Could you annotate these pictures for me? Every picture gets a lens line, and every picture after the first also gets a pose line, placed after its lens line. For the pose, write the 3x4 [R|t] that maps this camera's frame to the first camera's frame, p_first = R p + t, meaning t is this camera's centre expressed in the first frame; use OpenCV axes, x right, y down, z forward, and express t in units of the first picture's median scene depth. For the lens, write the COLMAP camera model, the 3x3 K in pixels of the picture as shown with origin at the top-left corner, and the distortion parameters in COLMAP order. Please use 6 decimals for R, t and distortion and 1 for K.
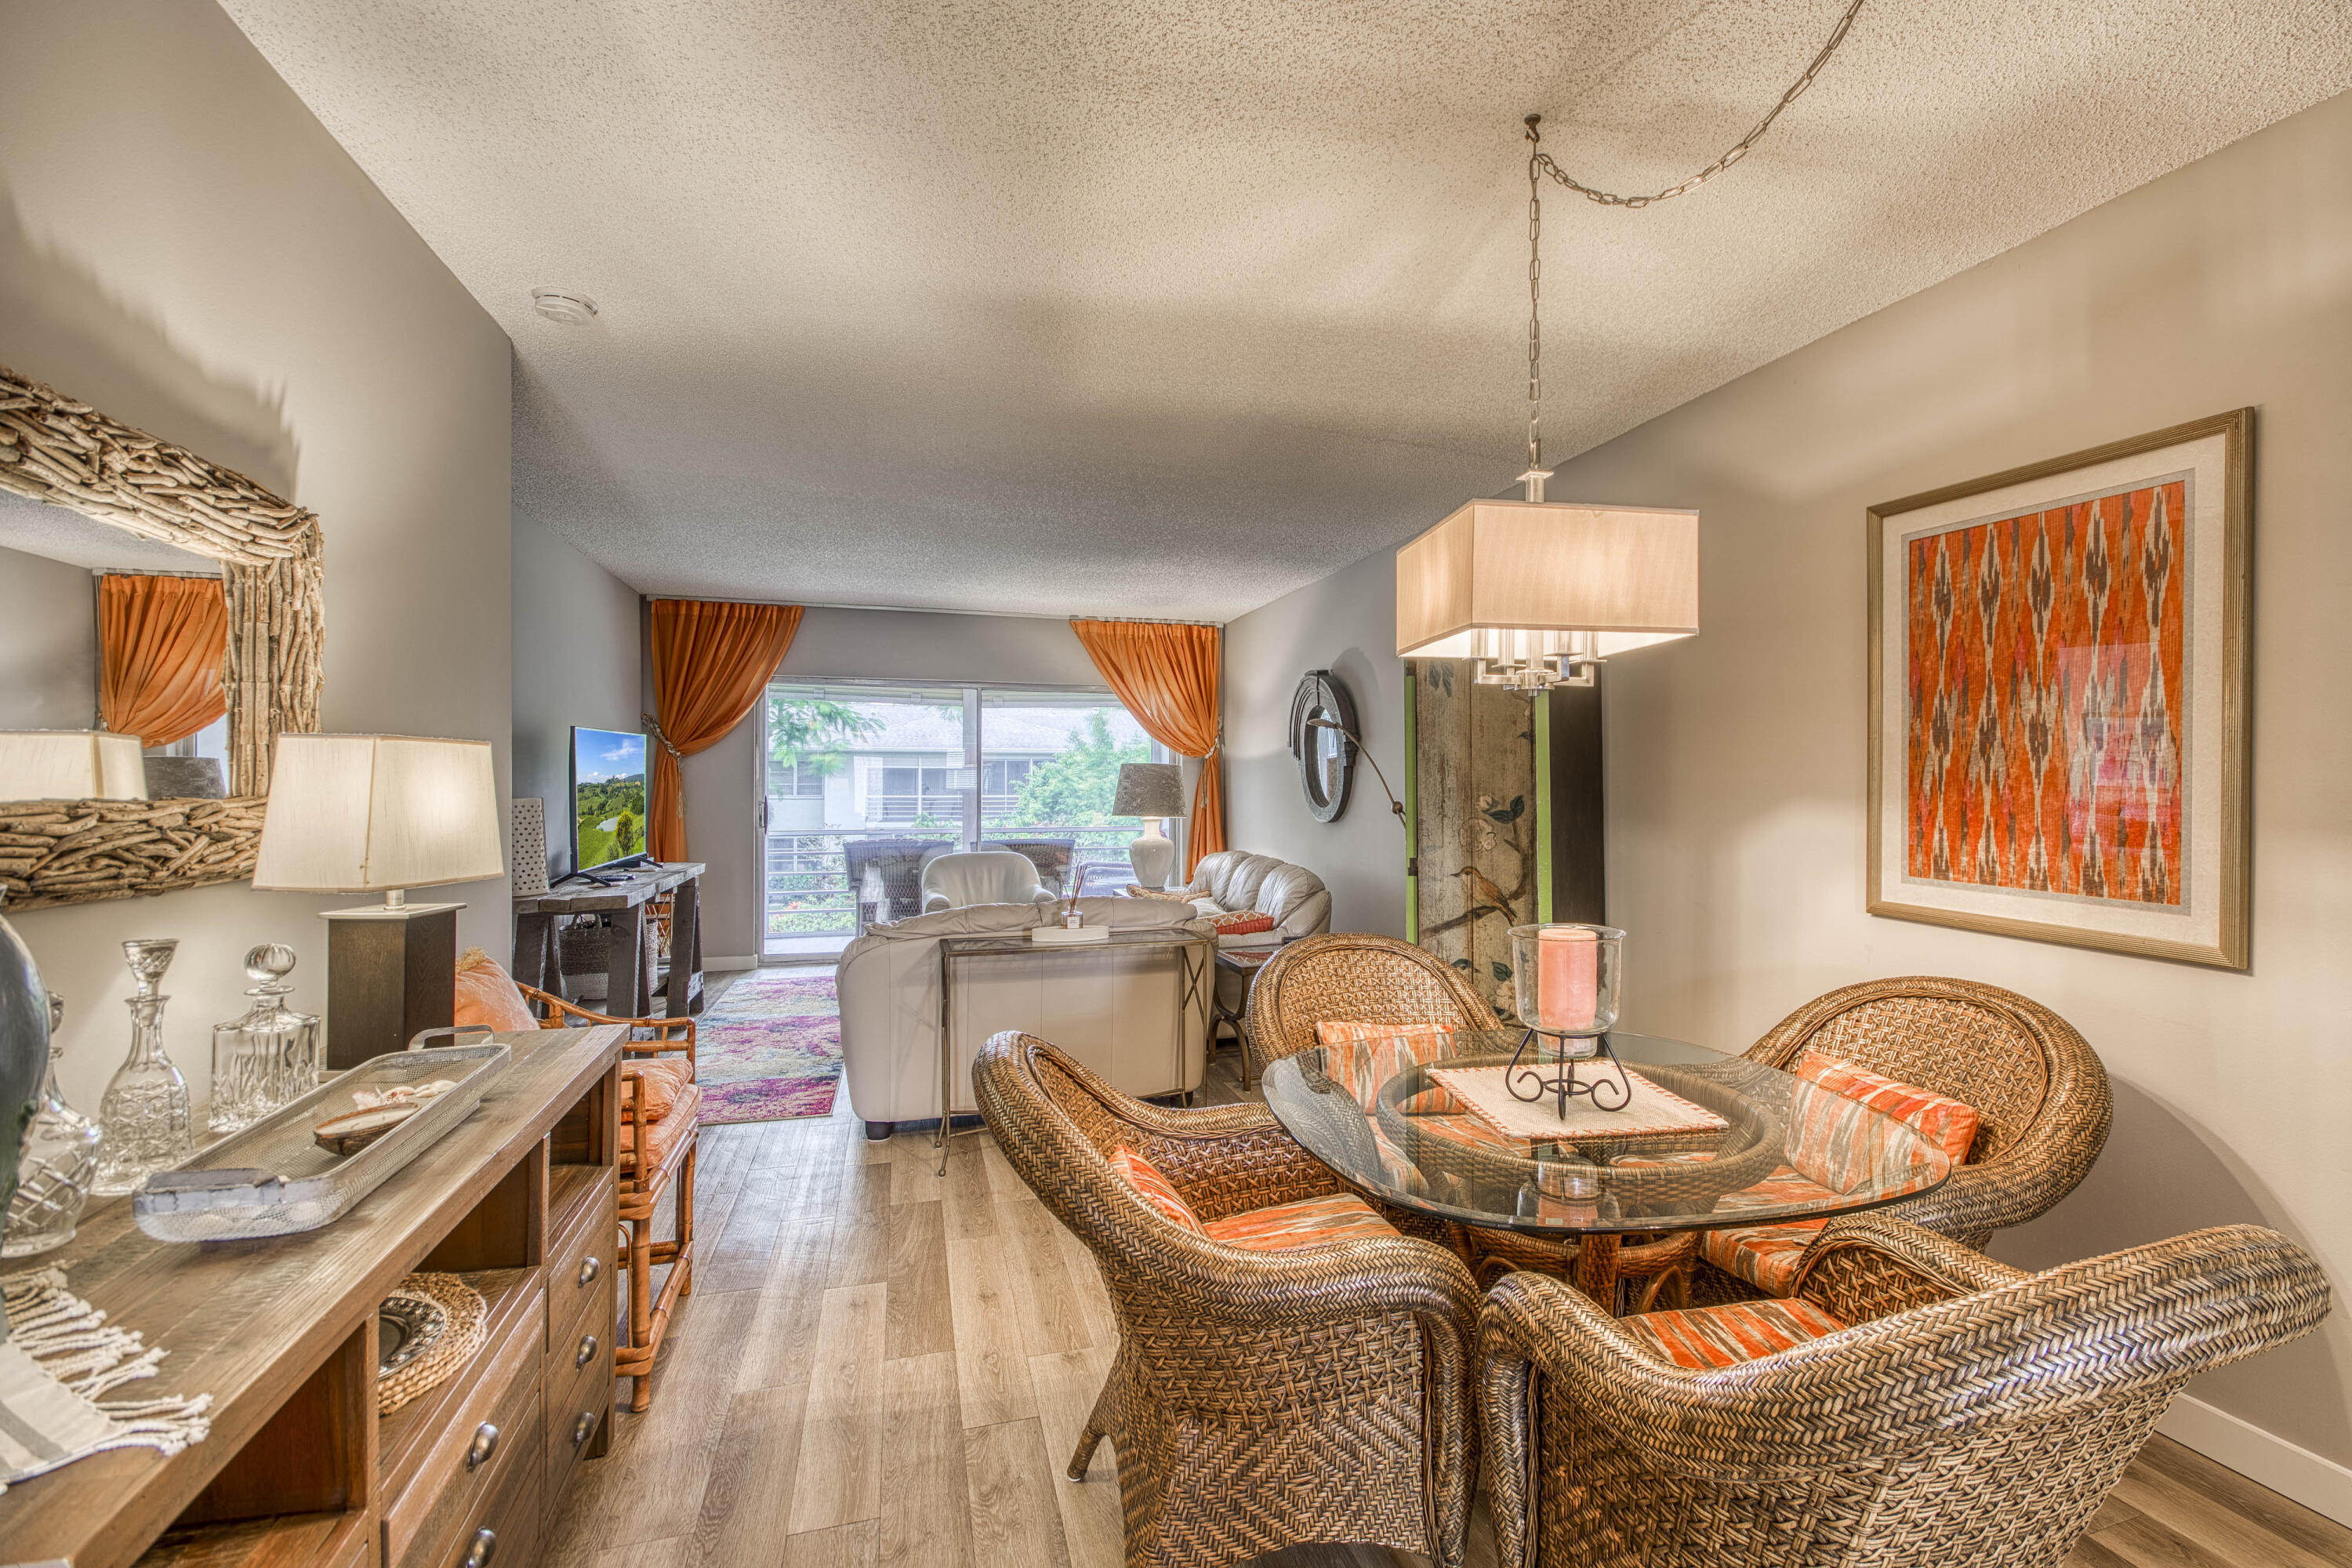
lens RADIAL K [[1027.5, 0, 1176.0], [0, 1027.5, 784.0], [0, 0, 1]] dist [0.000570, -0.010760]
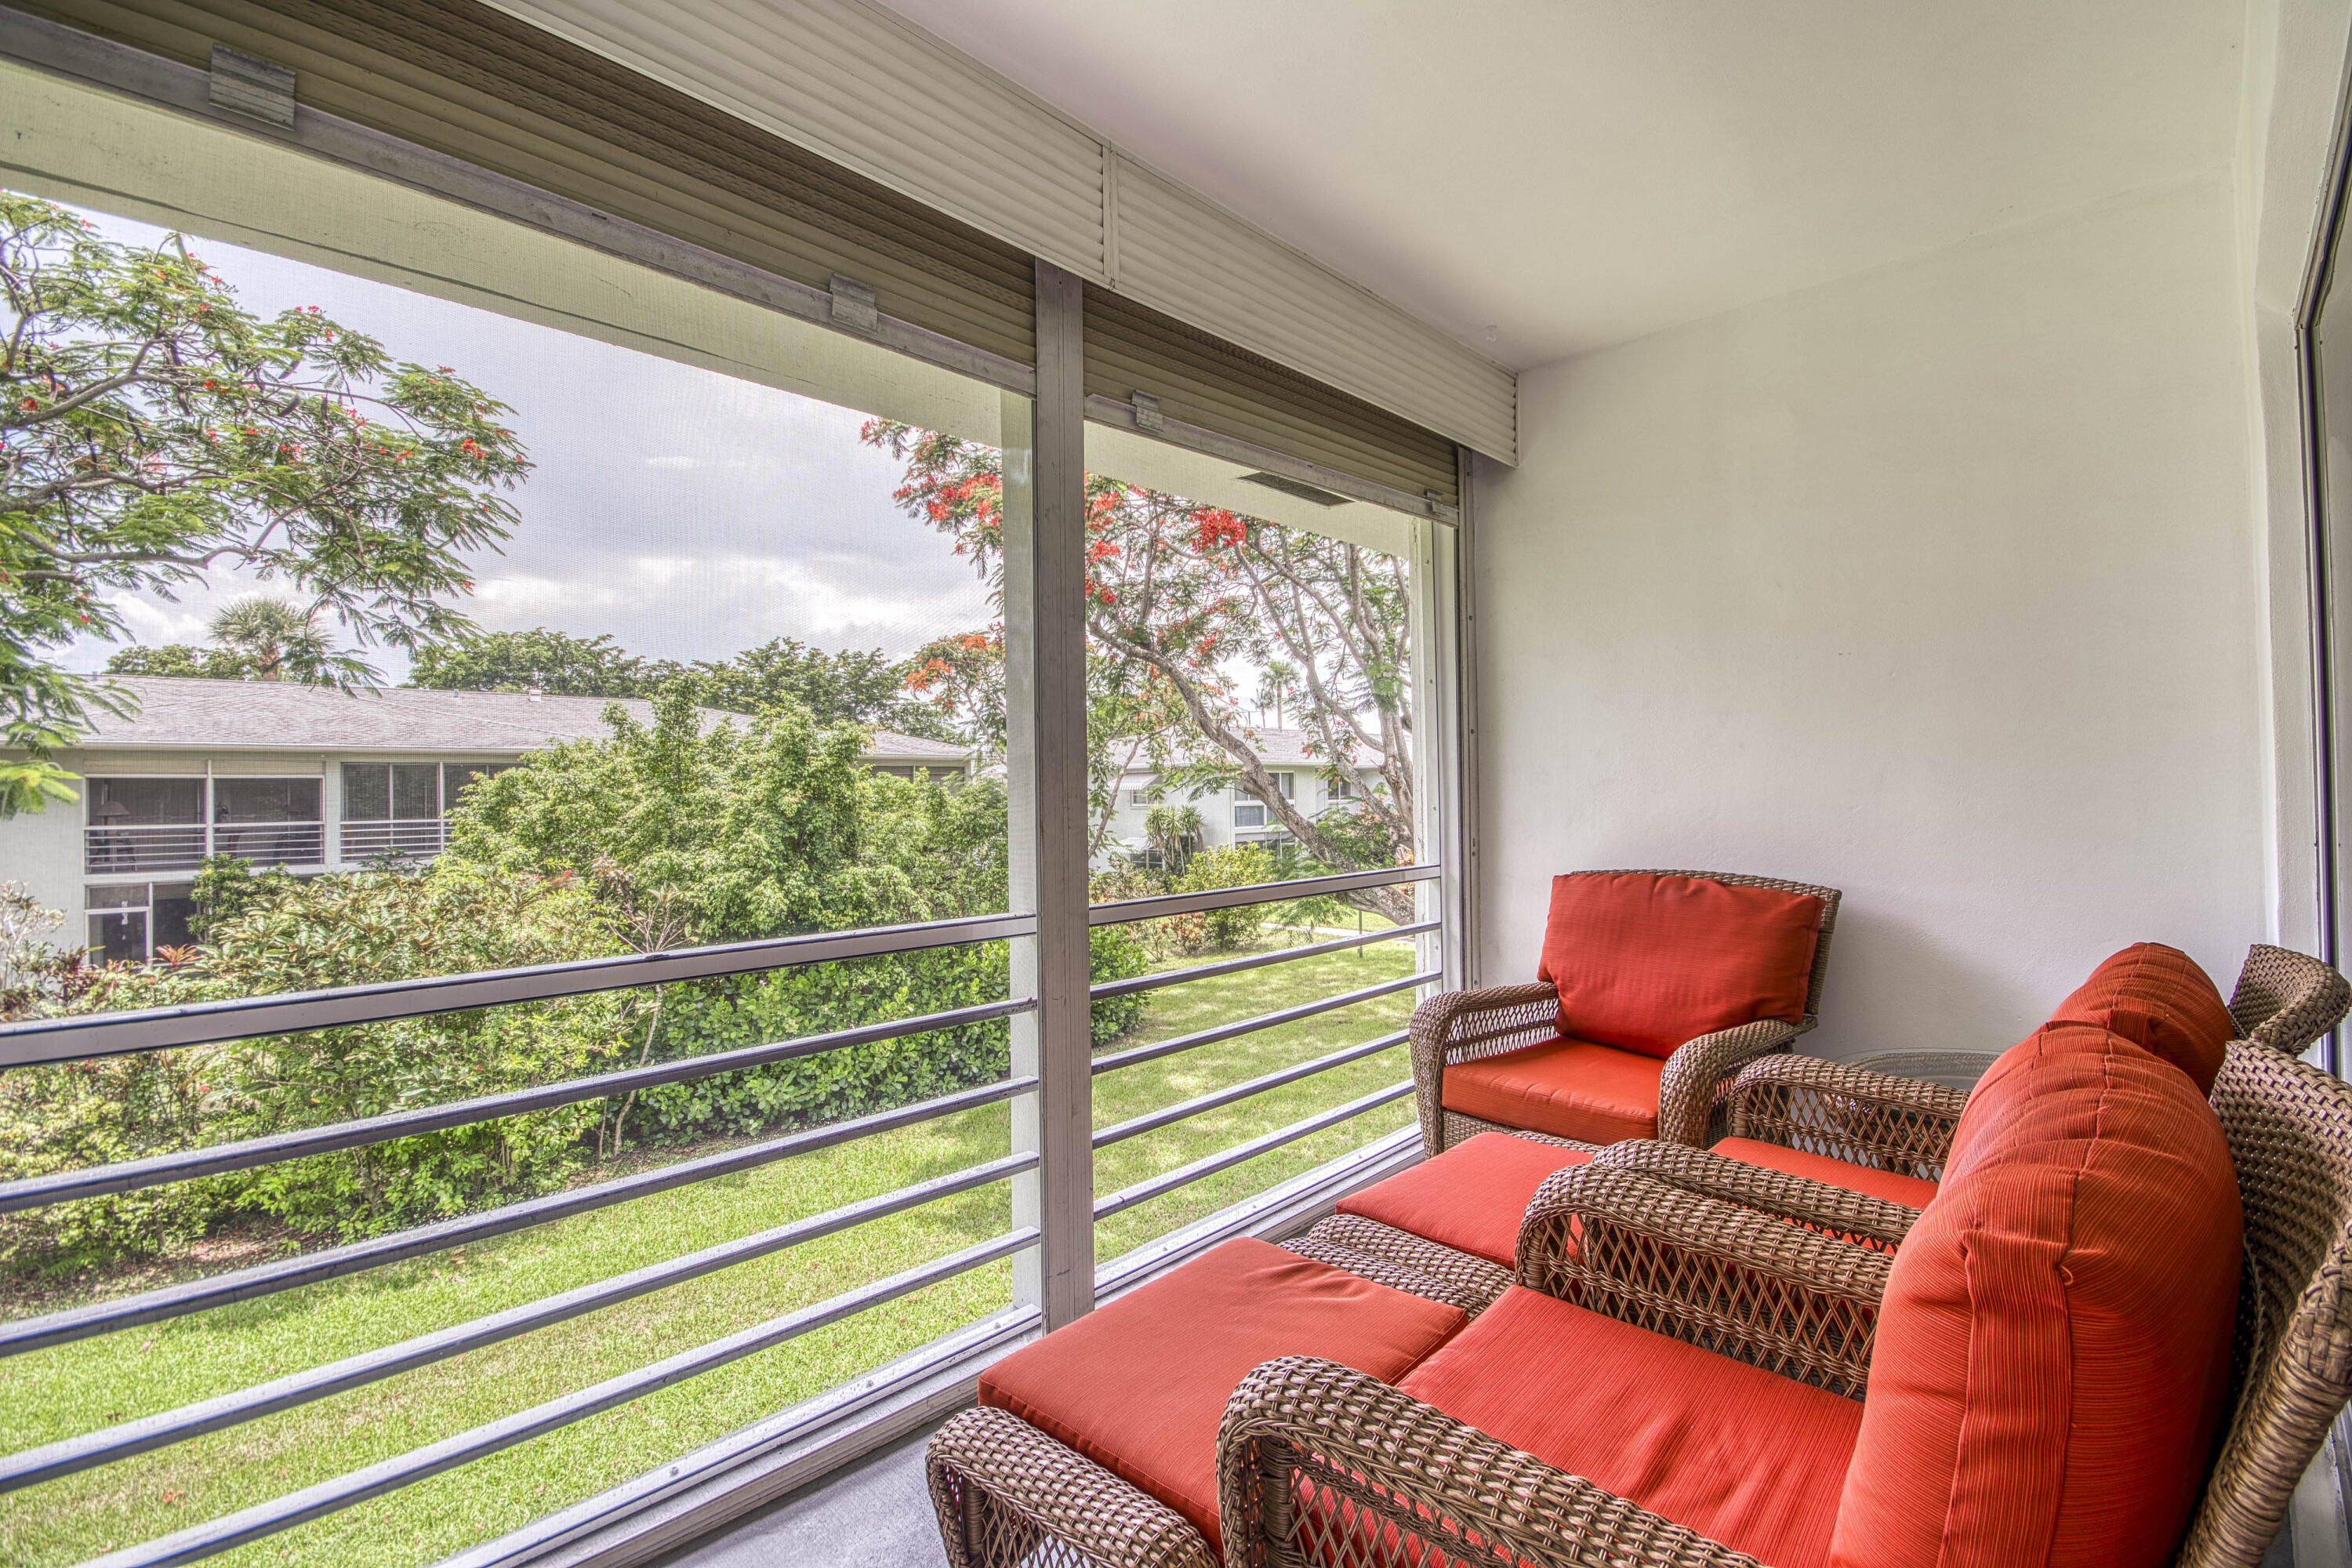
lens RADIAL K [[1027.5, 0, 1176.0], [0, 1027.5, 784.0], [0, 0, 1]] dist [0.000570, -0.010760]
pose [[0.854672, -0.010149, 0.519070, -0.415073], [0.018252, 0.999778, -0.010505, 0.021009], [-0.518848, 0.018452, 0.854667, 1.097247]]
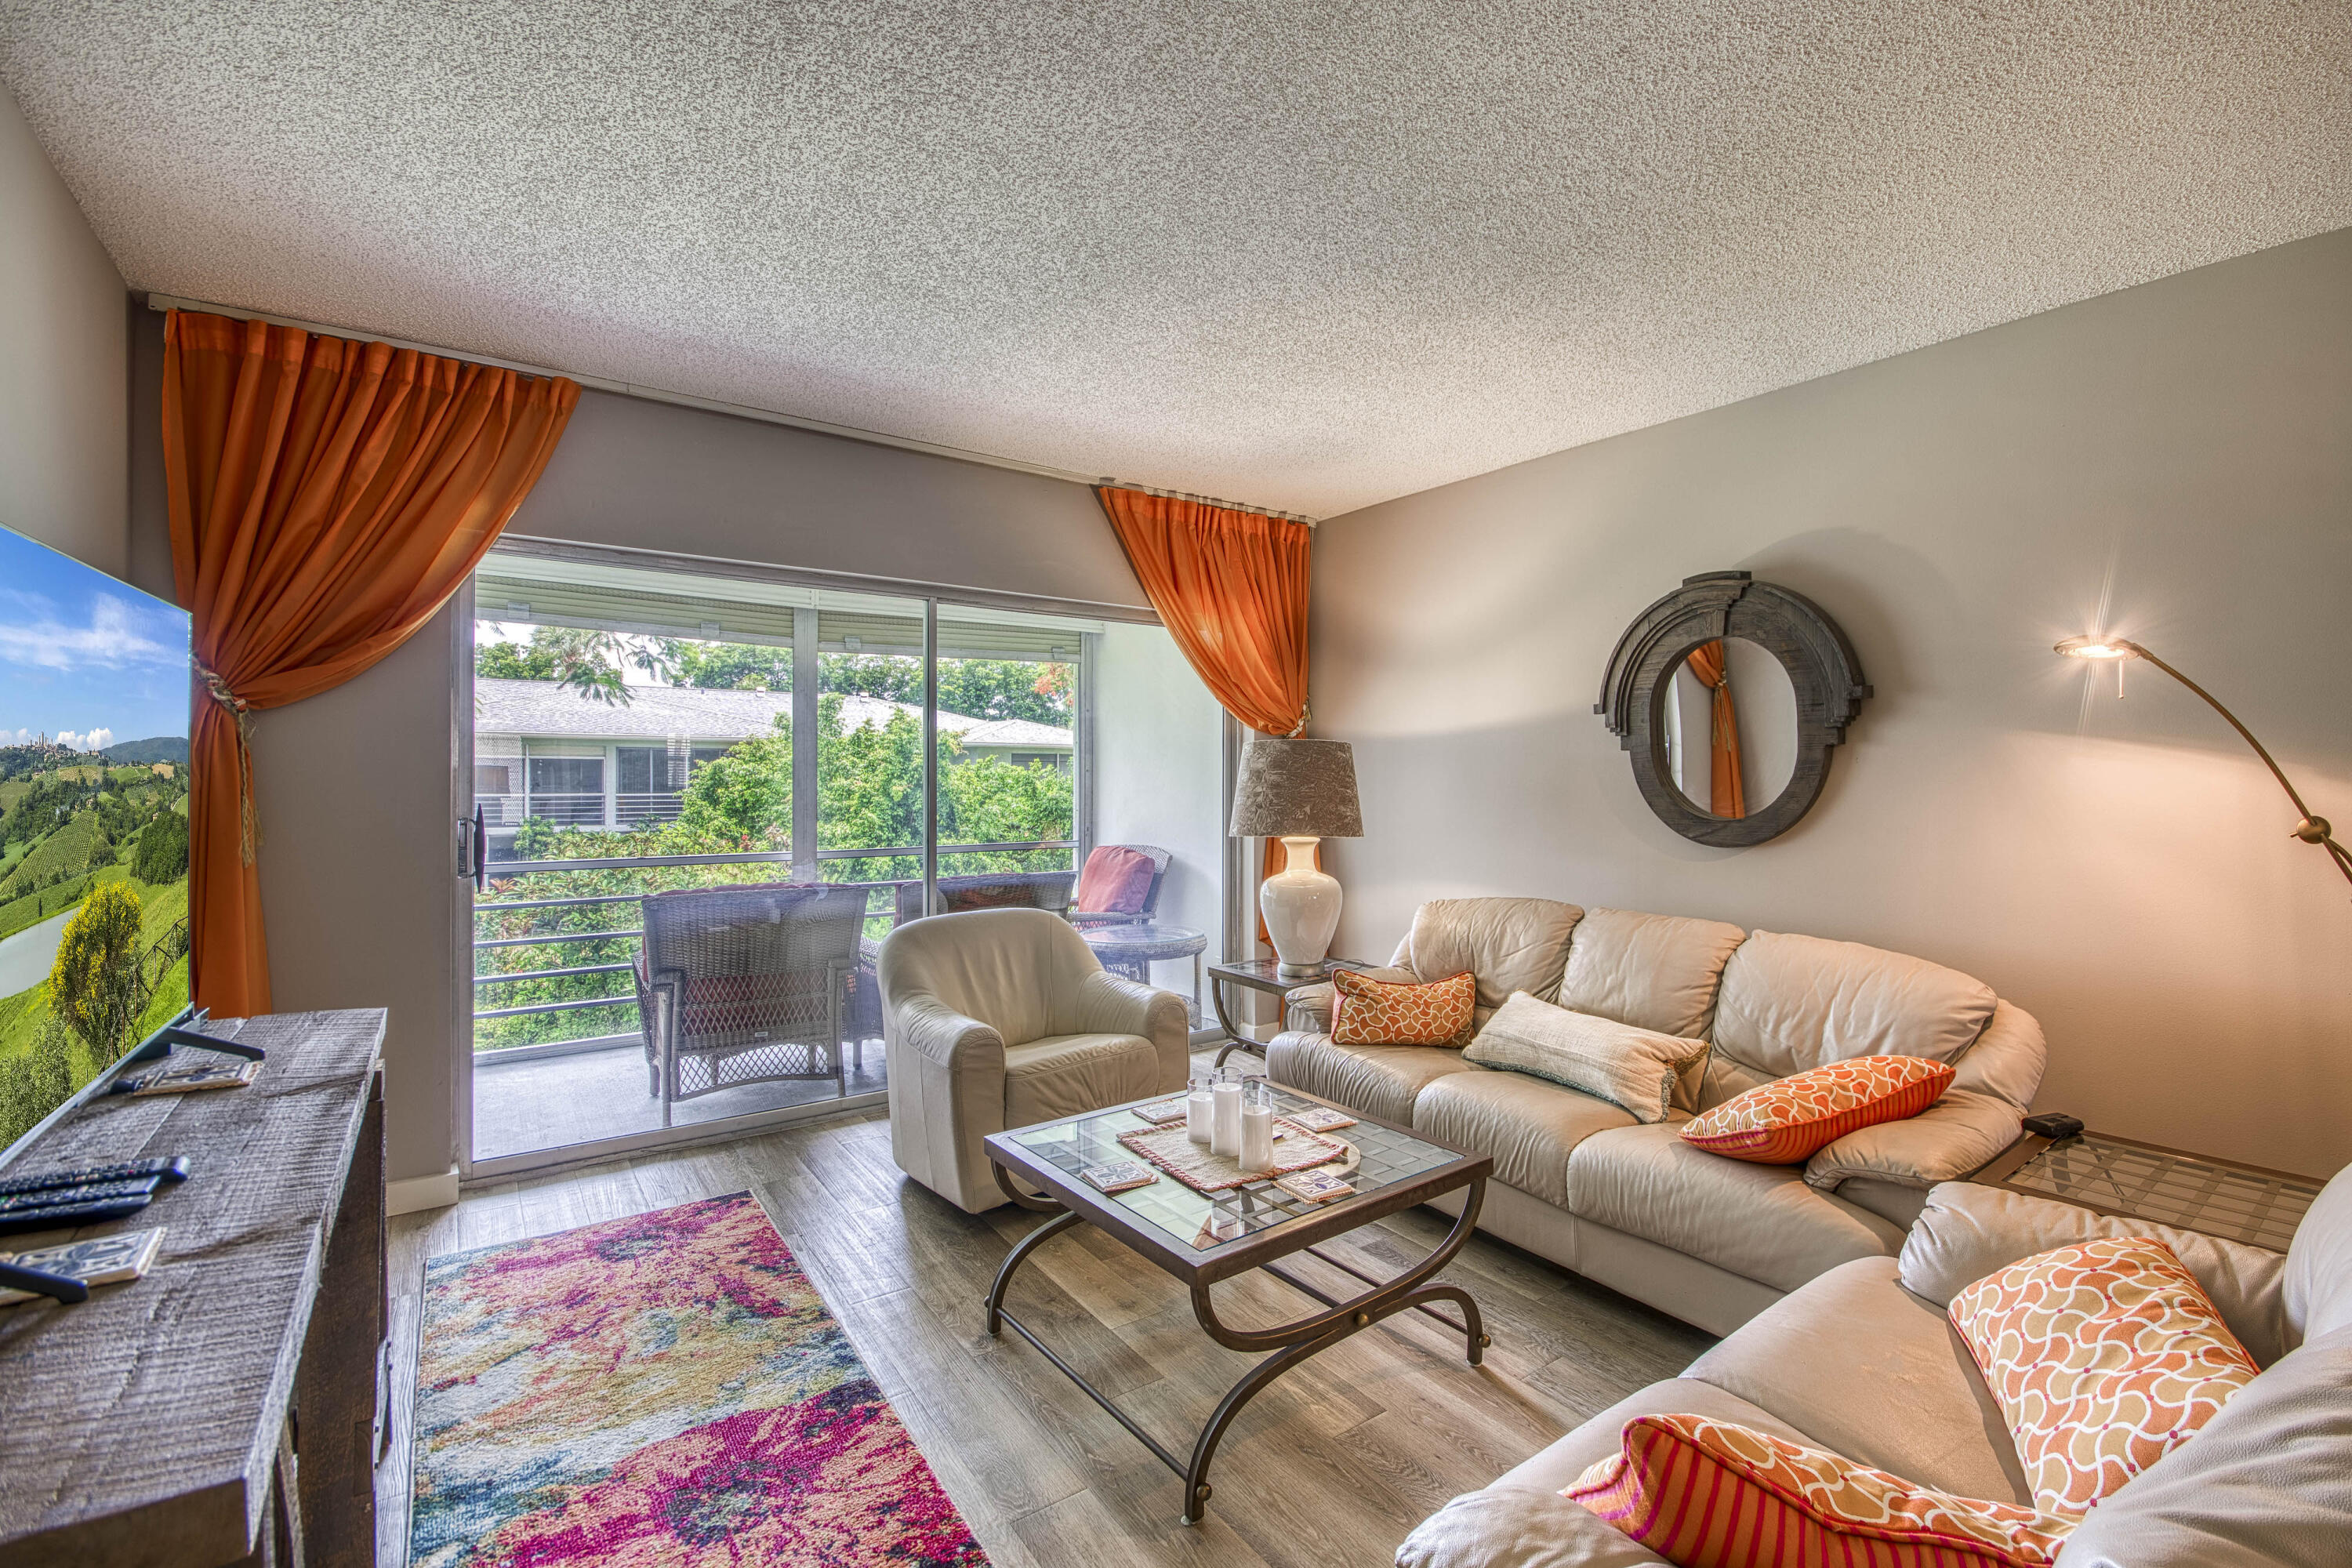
lens RADIAL K [[1027.5, 0, 1176.0], [0, 1027.5, 784.0], [0, 0, 1]] dist [0.000570, -0.010760]
pose [[0.939640, 0.001173, 0.342164, -0.276917], [-0.002349, 0.999993, 0.003022, 0.000210], [-0.342158, -0.003643, 0.939635, 0.499687]]
